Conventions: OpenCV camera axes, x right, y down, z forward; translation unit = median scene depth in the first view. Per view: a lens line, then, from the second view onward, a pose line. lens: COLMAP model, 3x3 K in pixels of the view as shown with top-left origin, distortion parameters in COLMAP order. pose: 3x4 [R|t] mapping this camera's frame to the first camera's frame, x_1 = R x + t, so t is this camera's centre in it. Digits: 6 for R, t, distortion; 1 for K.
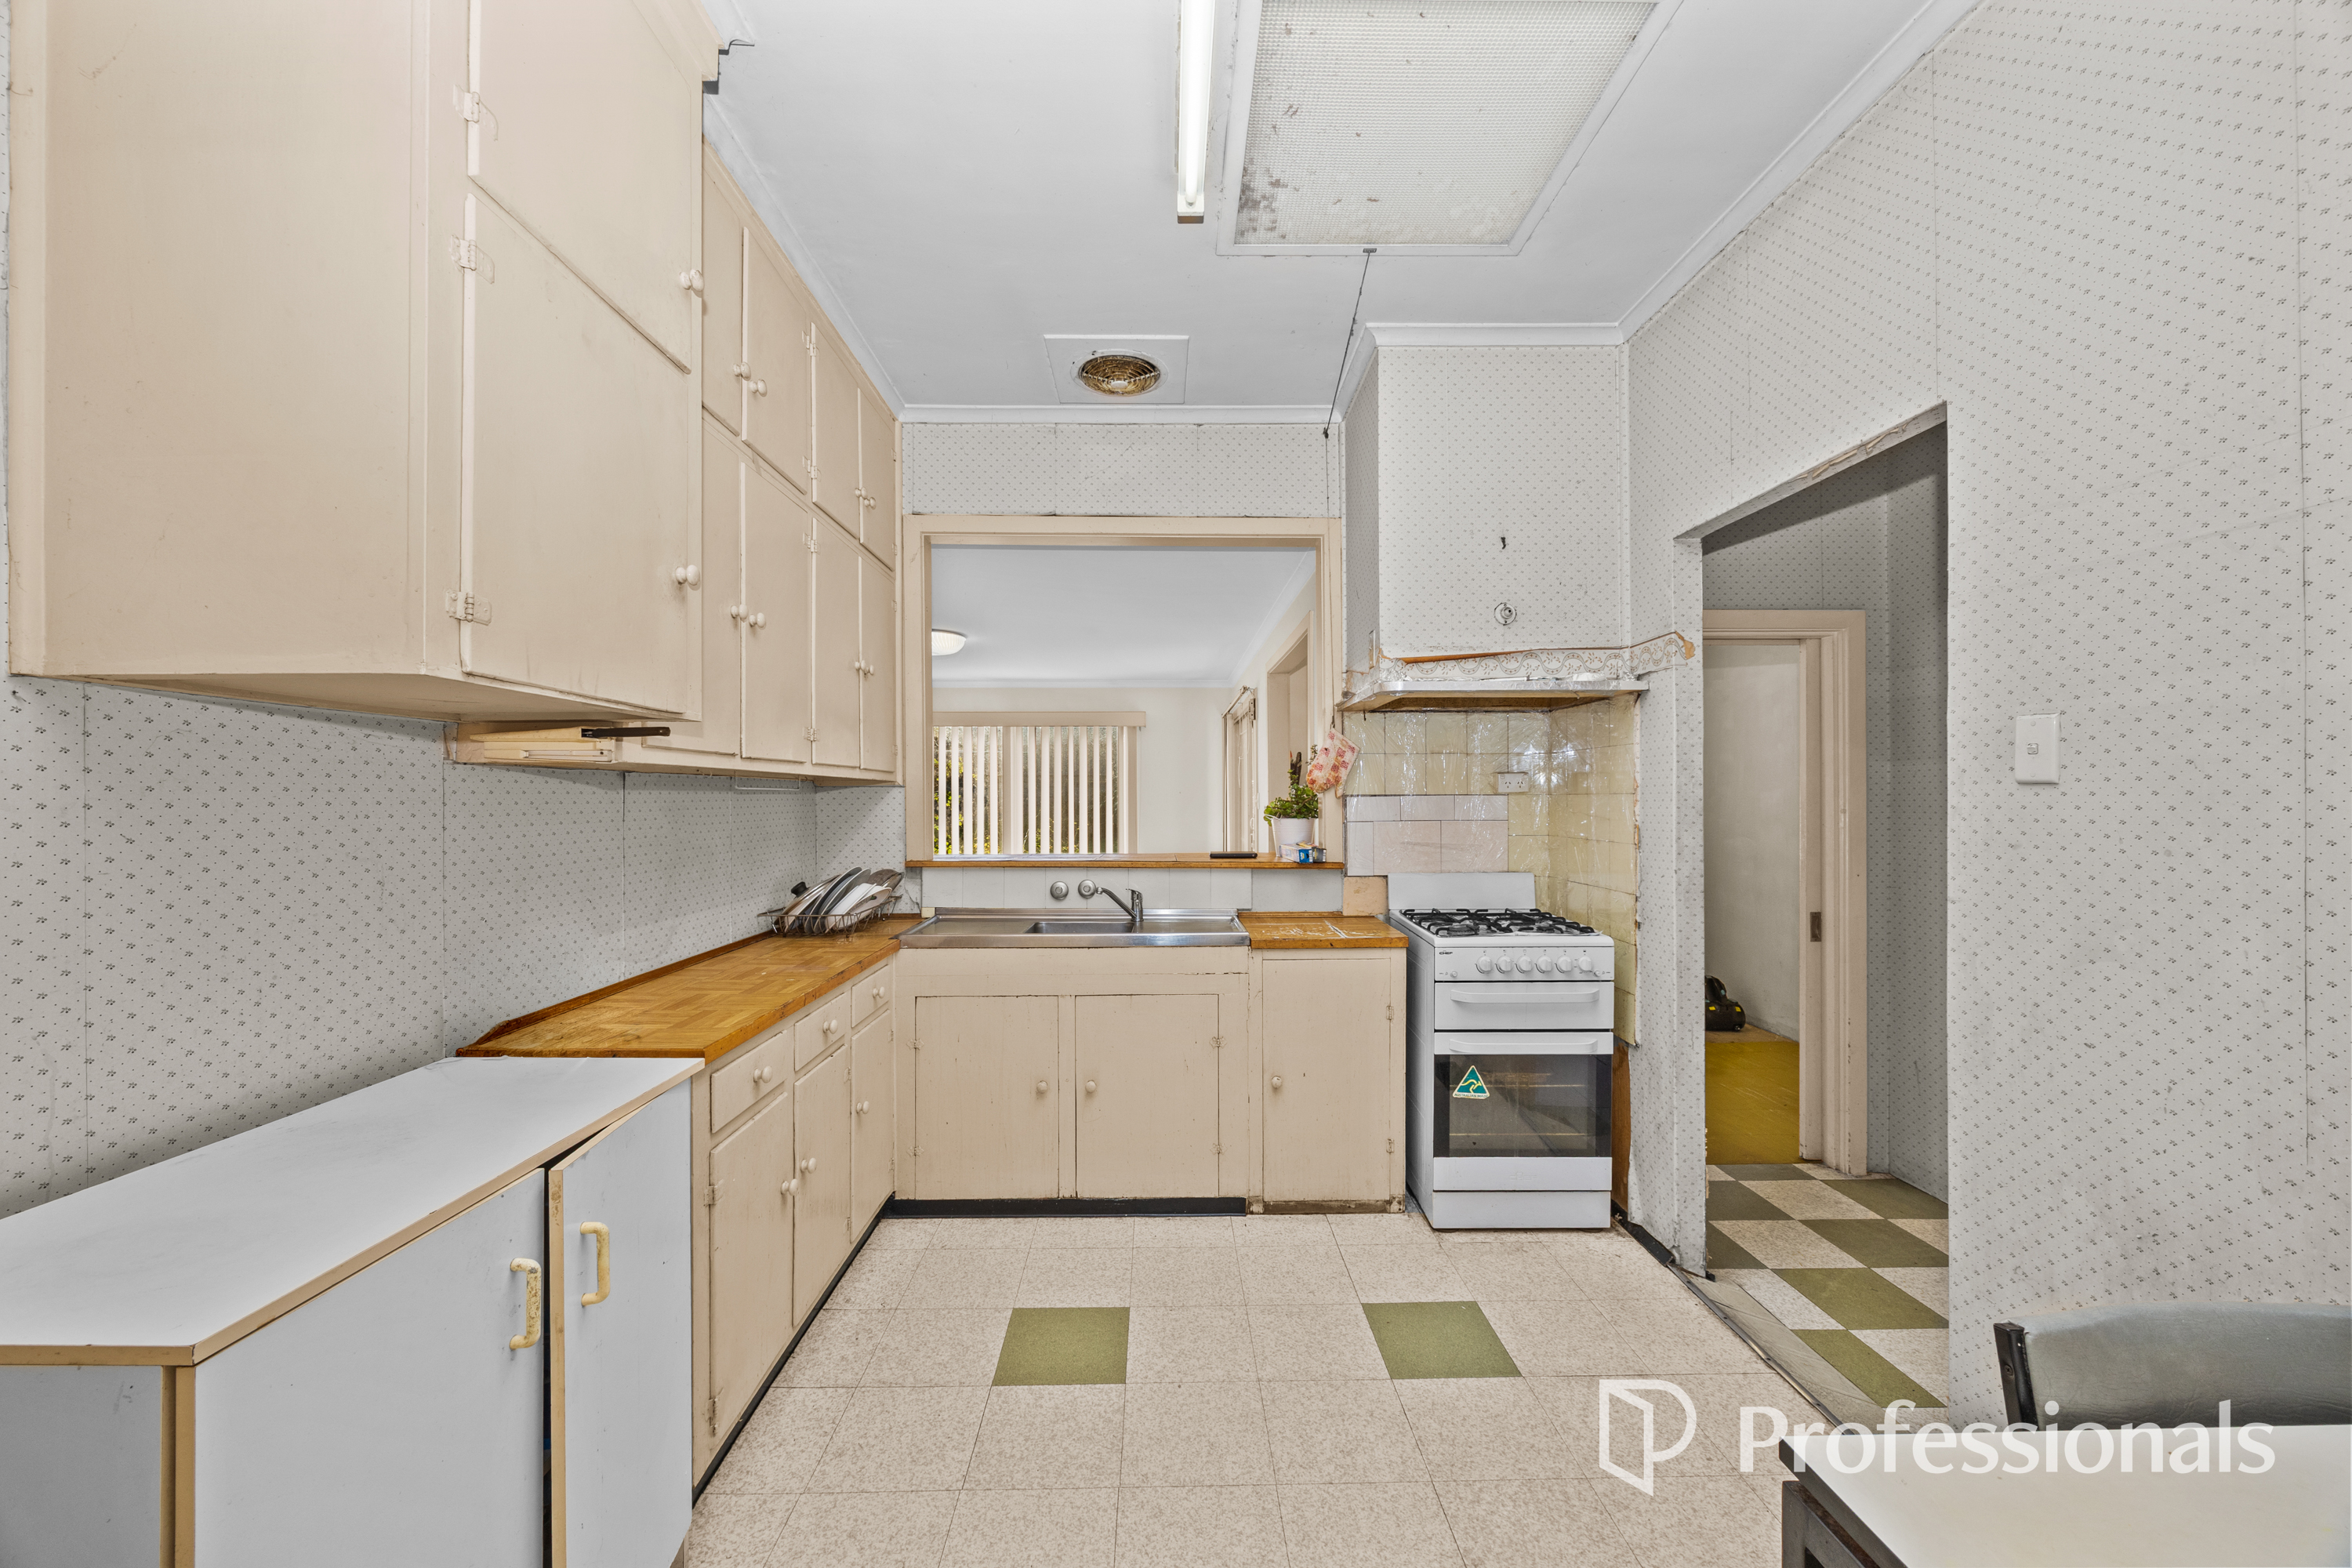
lens RADIAL K [[900.7, 0, 1174.4], [0, 900.7, 794.3], [0, 0, 1]] dist [0.002363, 0.000278]
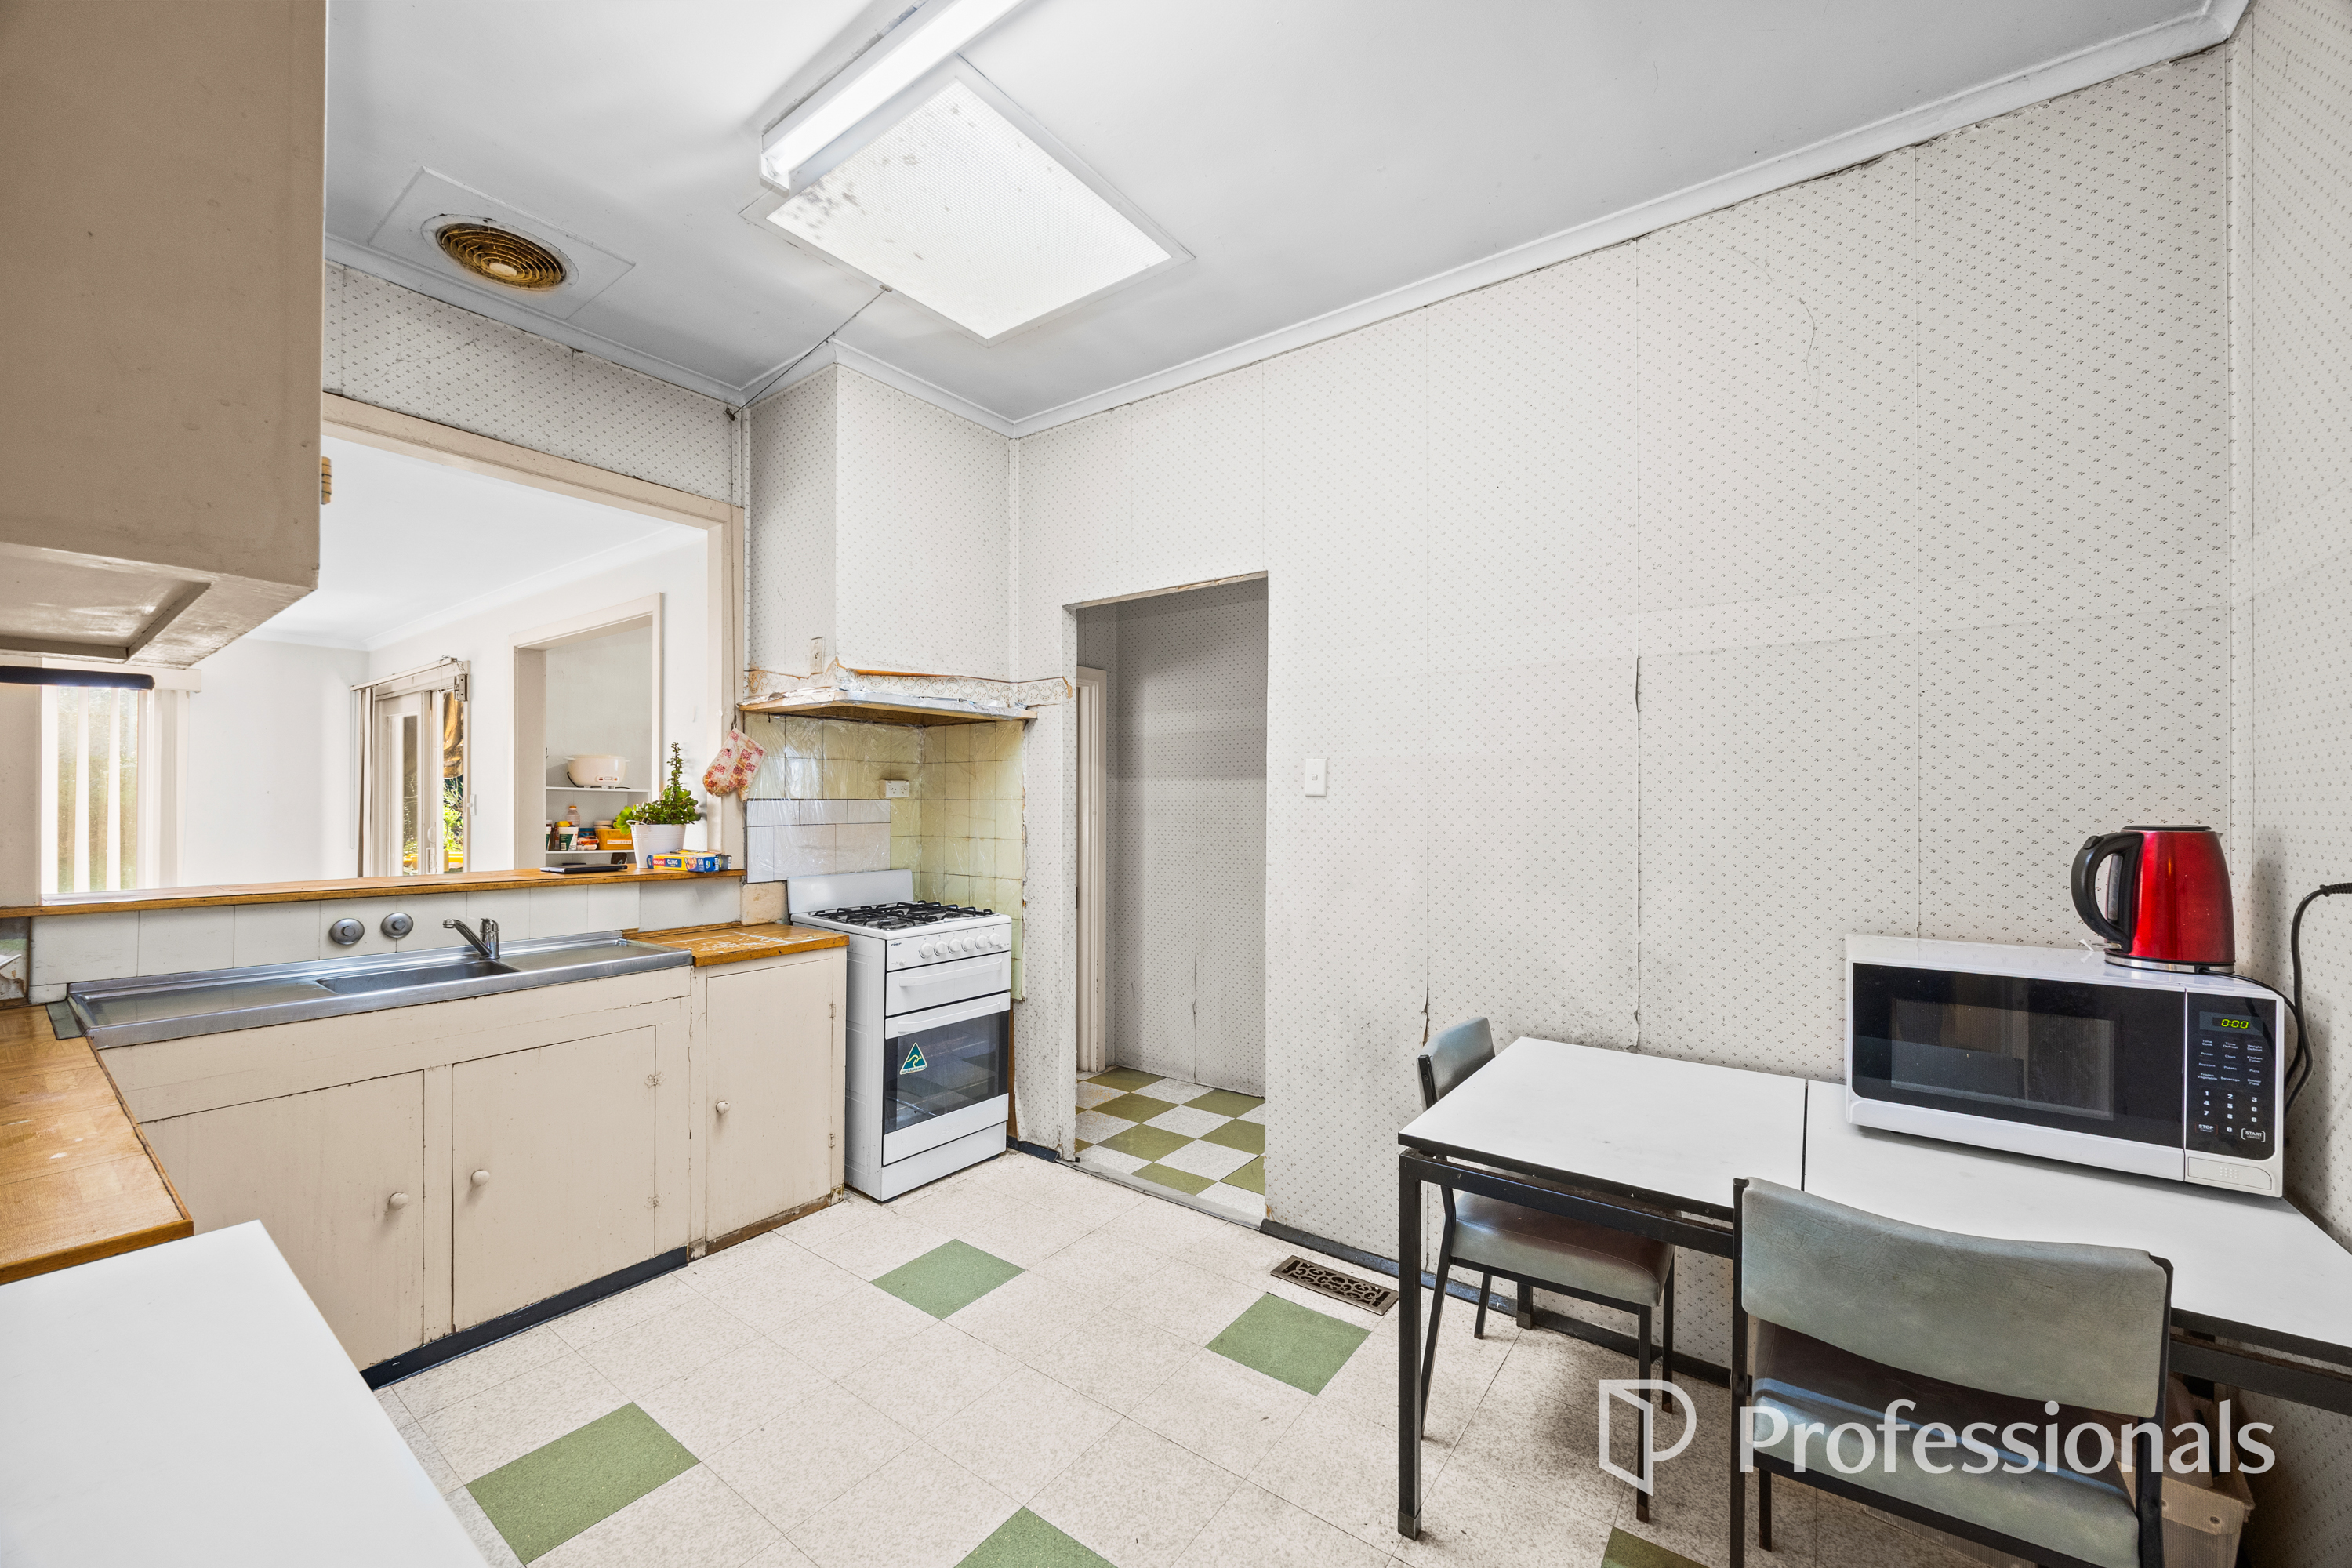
lens RADIAL K [[900.7, 0, 1179.2], [0, 900.7, 798.2], [0, 0, 1]] dist [0.002363, 0.000278]
pose [[0.599243, 0.008605, 0.800521, -0.358560], [-0.007839, 0.999957, -0.004880, 0.001396], [-0.800529, -0.003351, 0.599284, 0.068410]]
